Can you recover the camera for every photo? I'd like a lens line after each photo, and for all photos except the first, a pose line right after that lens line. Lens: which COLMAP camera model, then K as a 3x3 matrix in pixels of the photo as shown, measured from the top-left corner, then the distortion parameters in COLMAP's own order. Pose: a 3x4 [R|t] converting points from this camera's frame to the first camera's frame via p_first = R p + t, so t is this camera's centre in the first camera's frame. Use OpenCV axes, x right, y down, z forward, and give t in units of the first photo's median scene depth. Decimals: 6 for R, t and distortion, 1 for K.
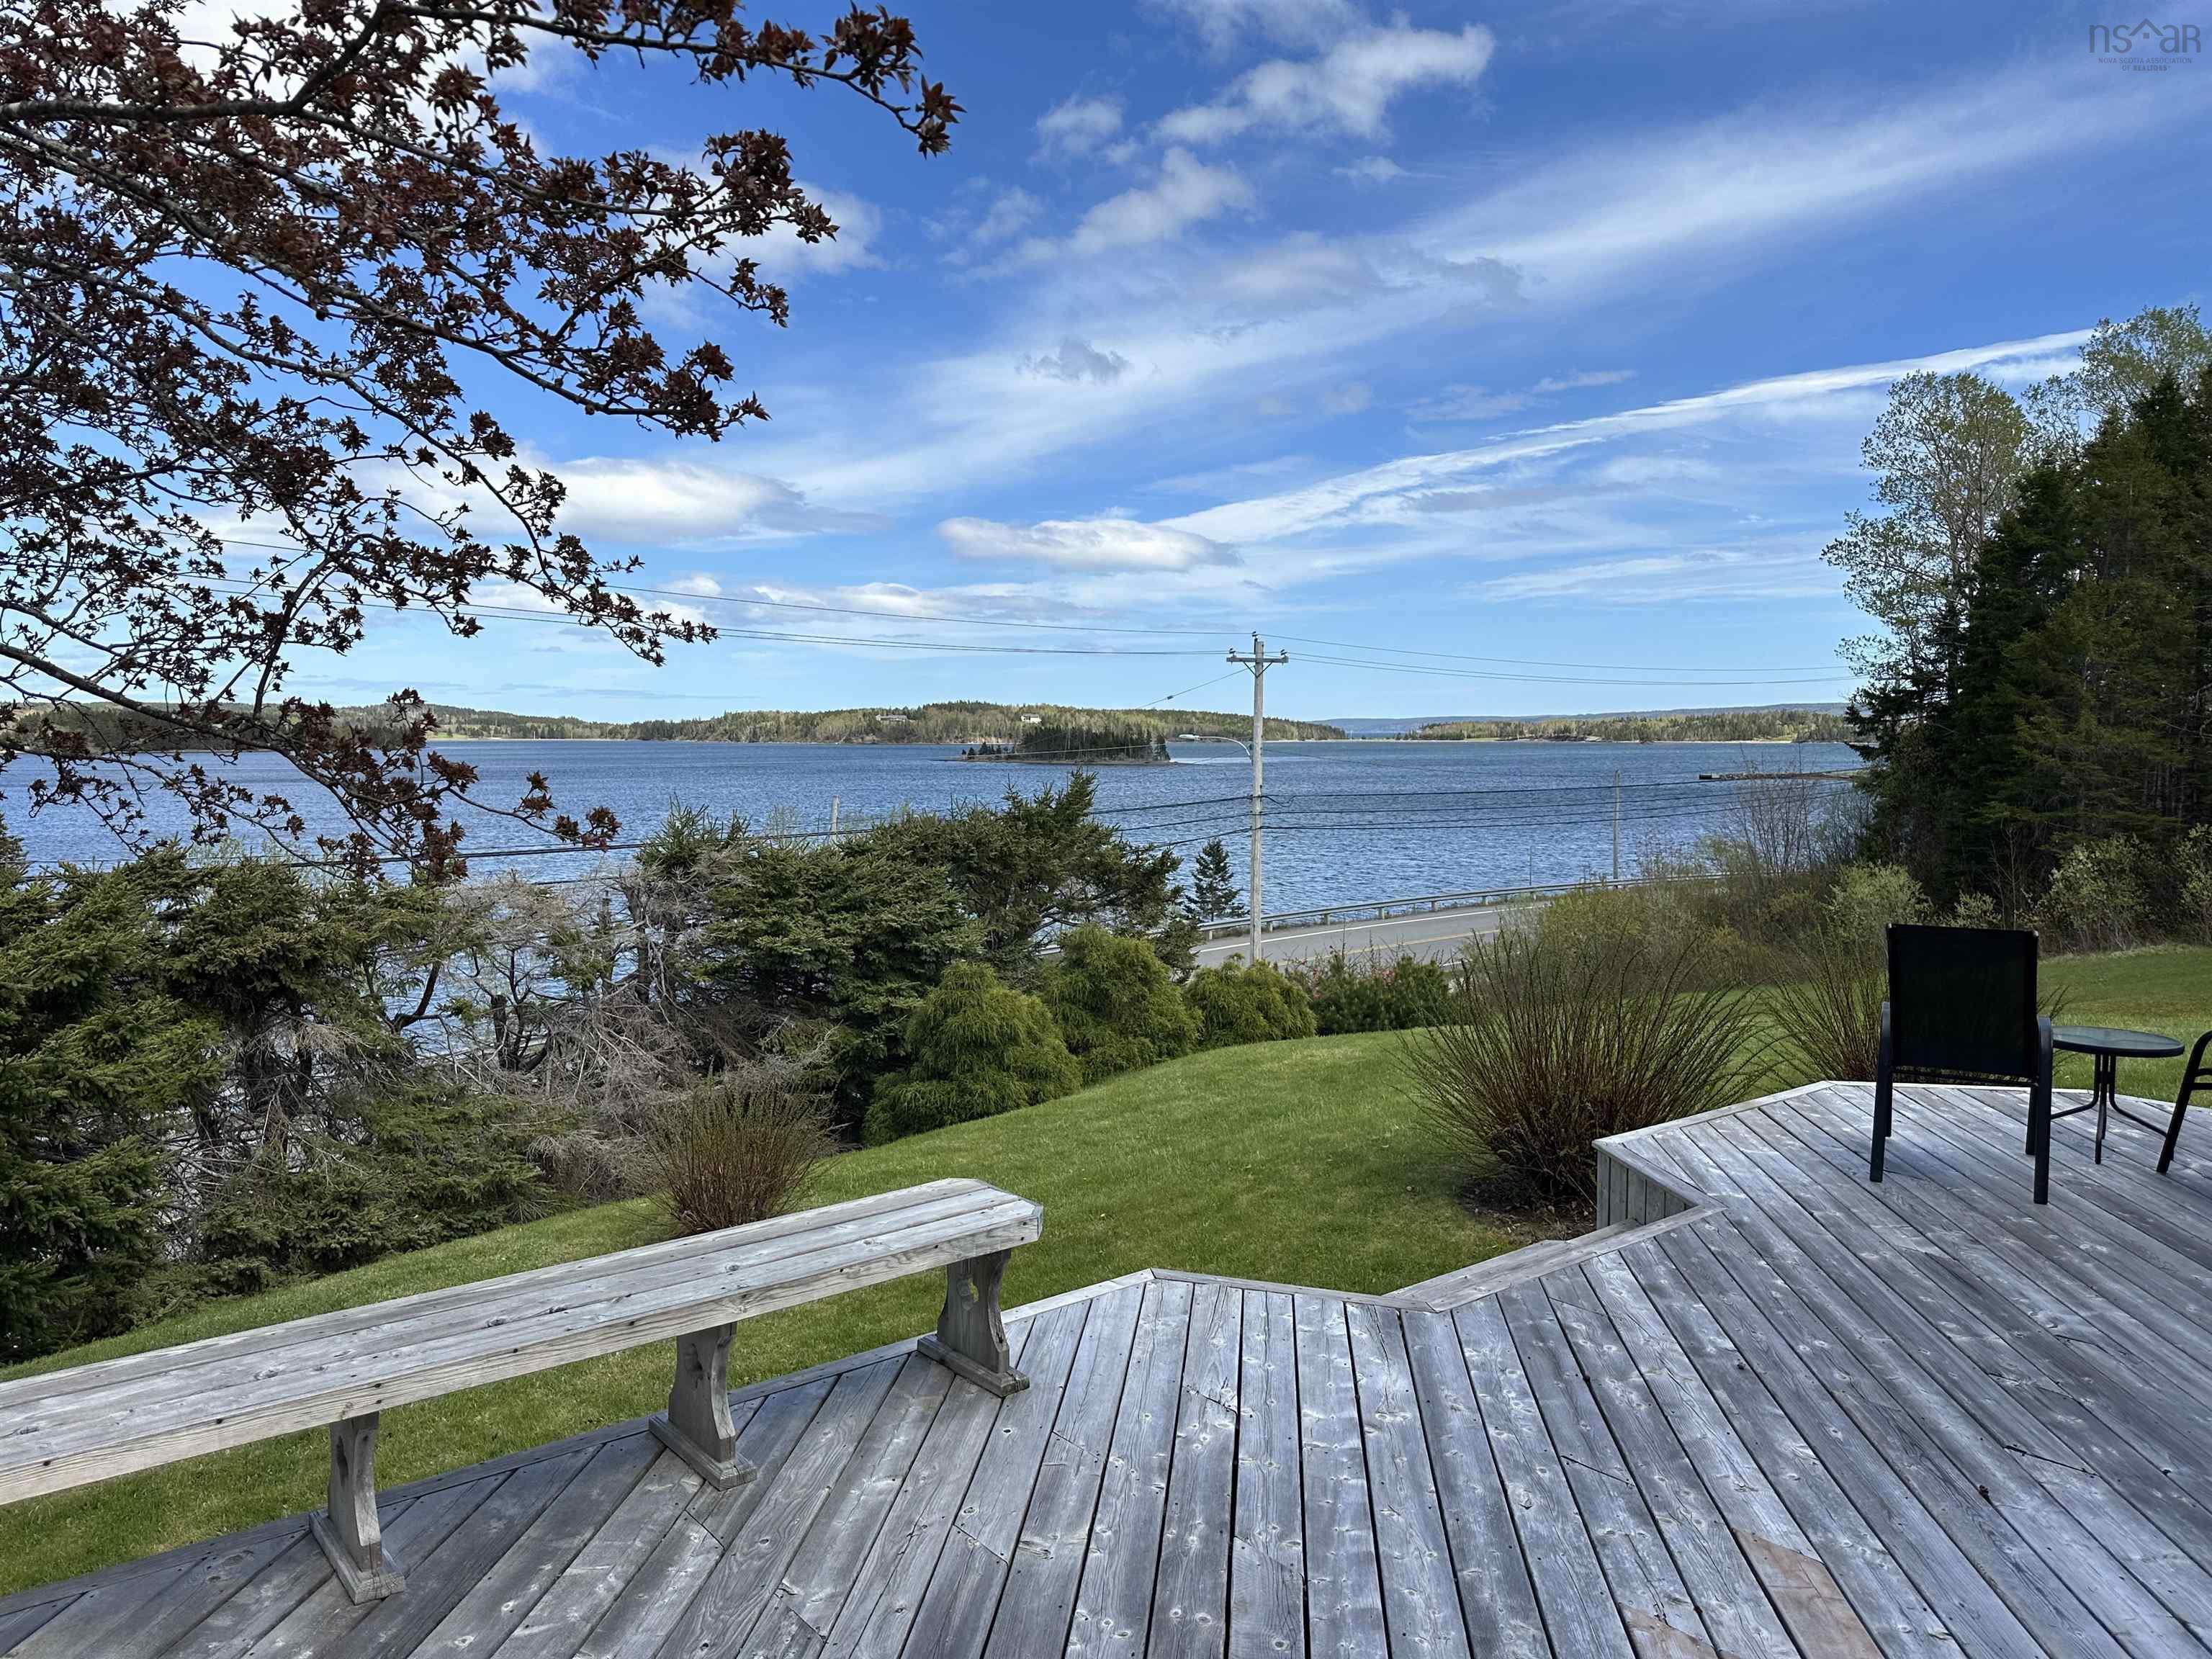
lens RADIAL K [[1547.9, 0, 1113.0], [0, 1547.9, 822.5], [0, 0, 1]] dist [0.091239, -0.115548]
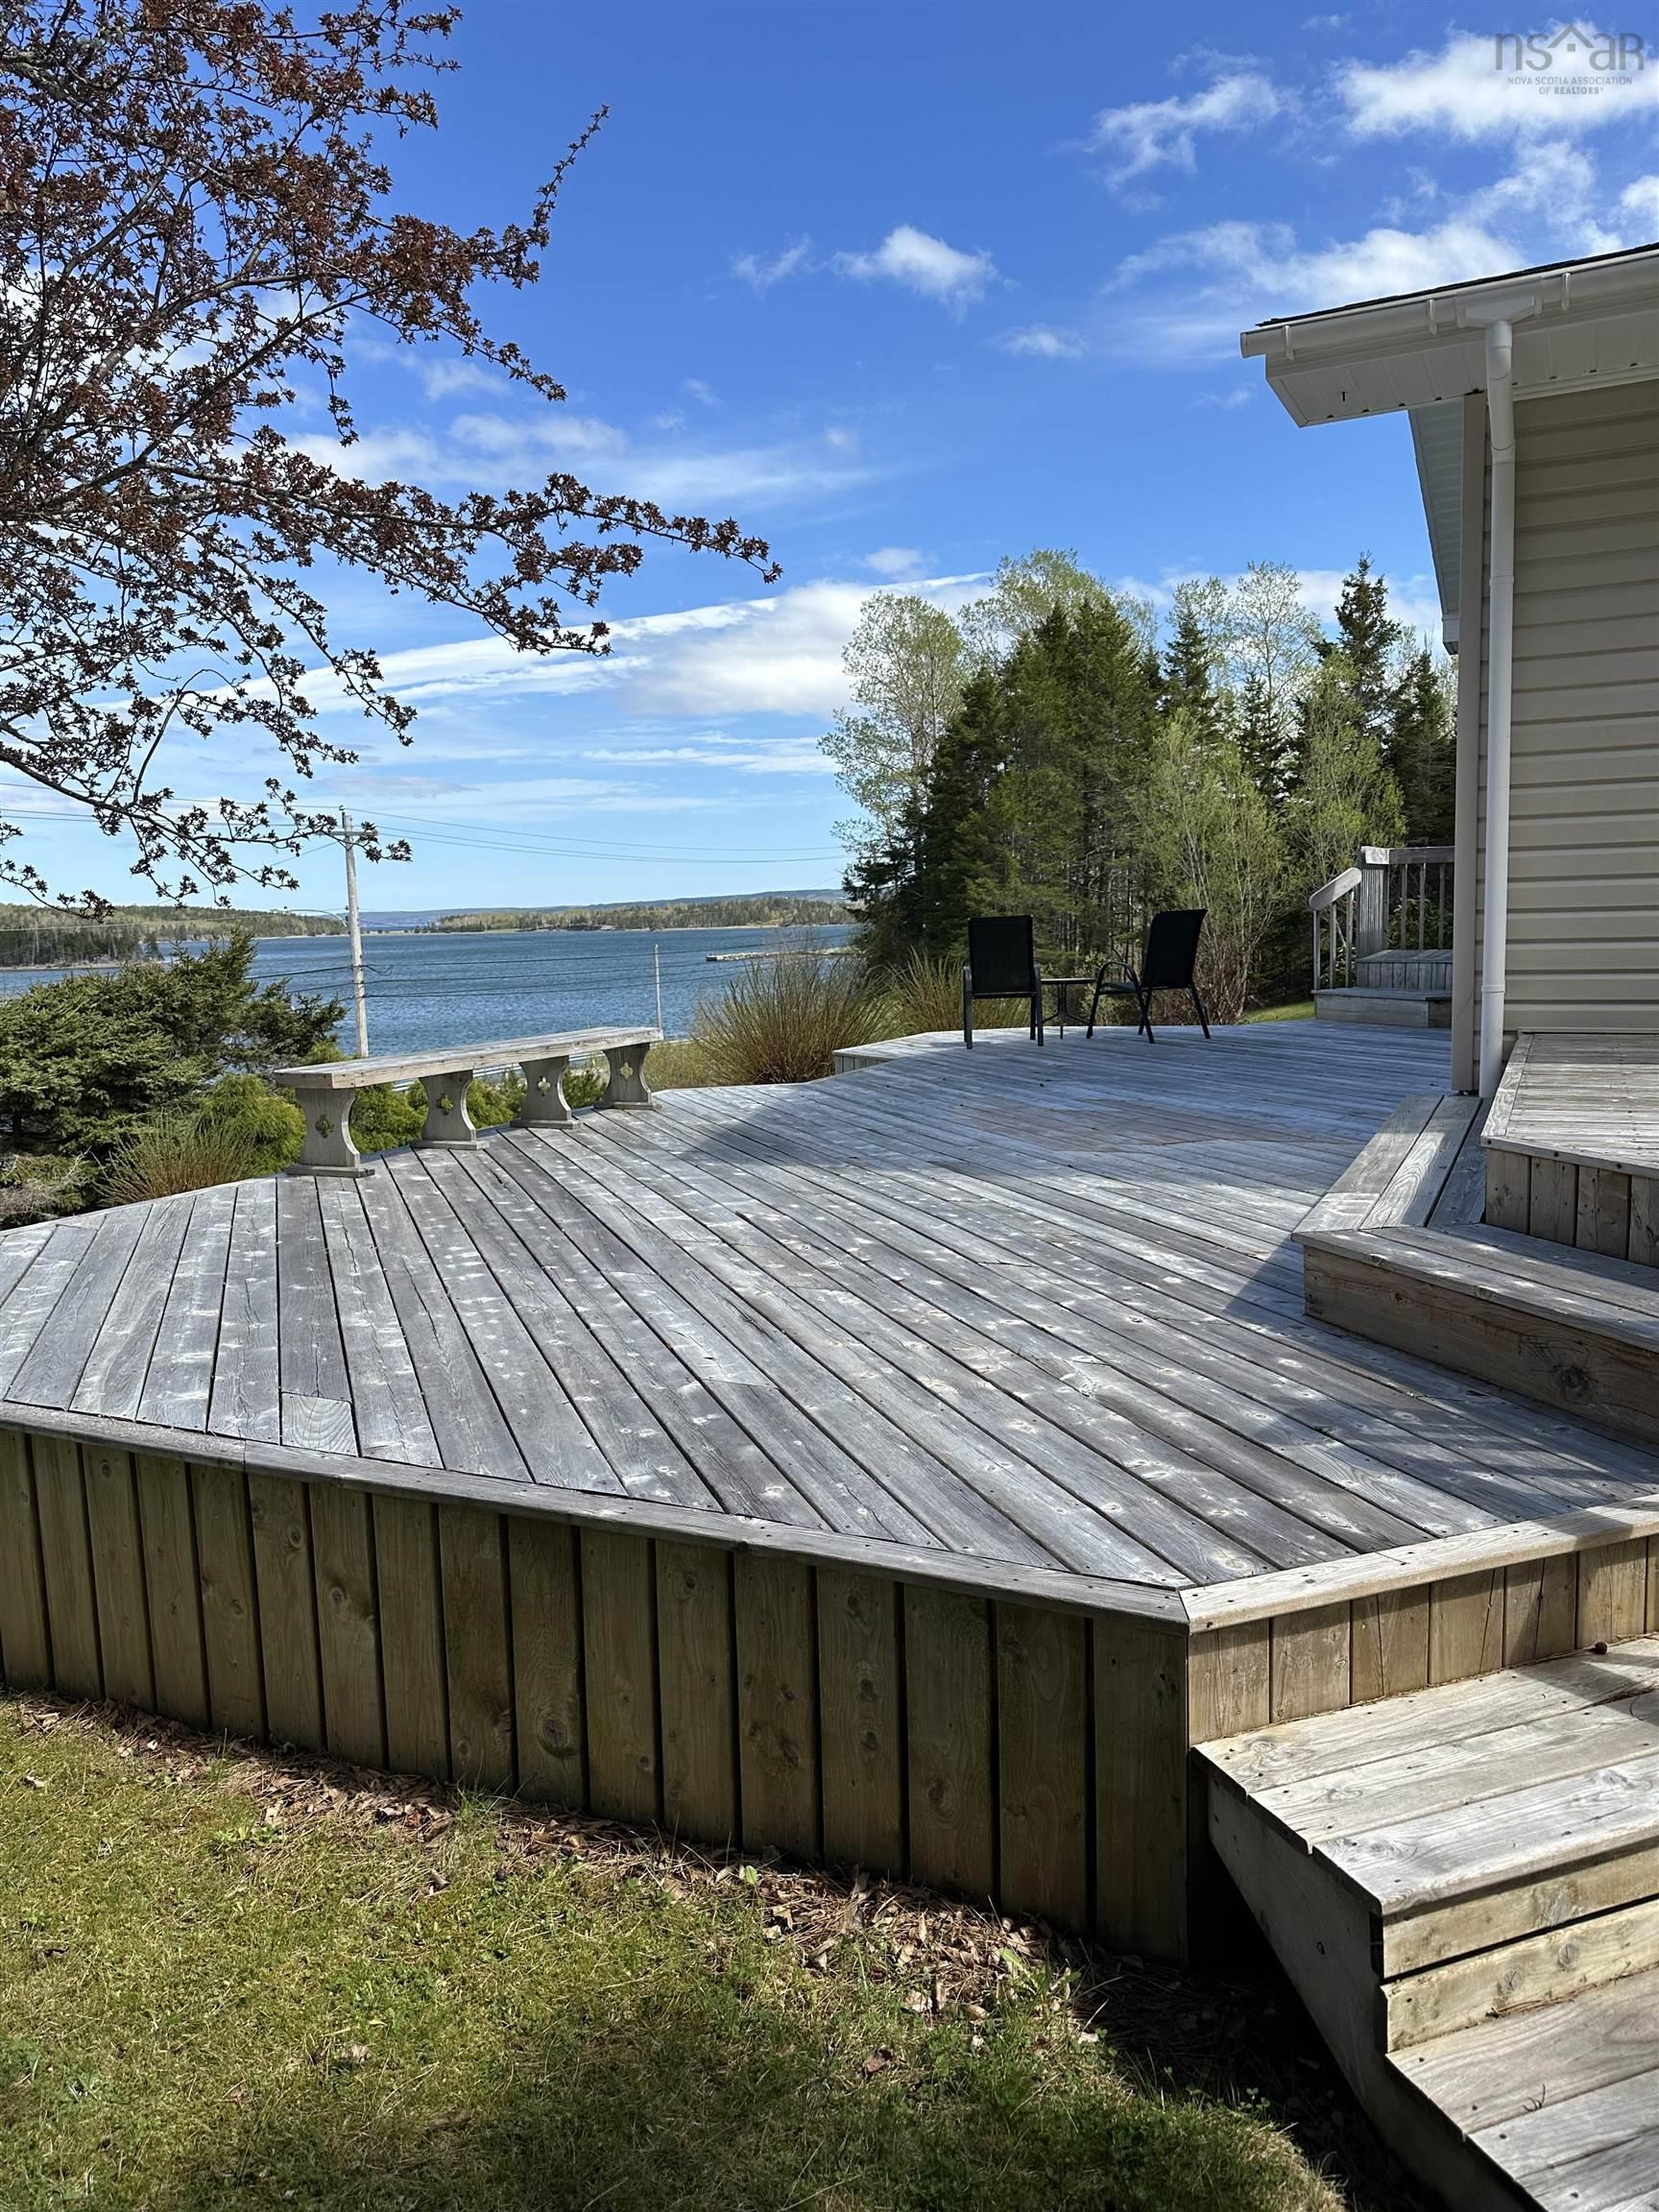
lens RADIAL K [[1547.9, 0, 828.0], [0, 1547.9, 1114.6], [0, 0, 1]] dist [0.091239, -0.115548]
pose [[0.904598, -0.081528, 0.418397, -0.500192], [0.054708, 0.995627, 0.075722, 0.149387], [-0.422741, -0.045608, 0.905102, -0.698660]]
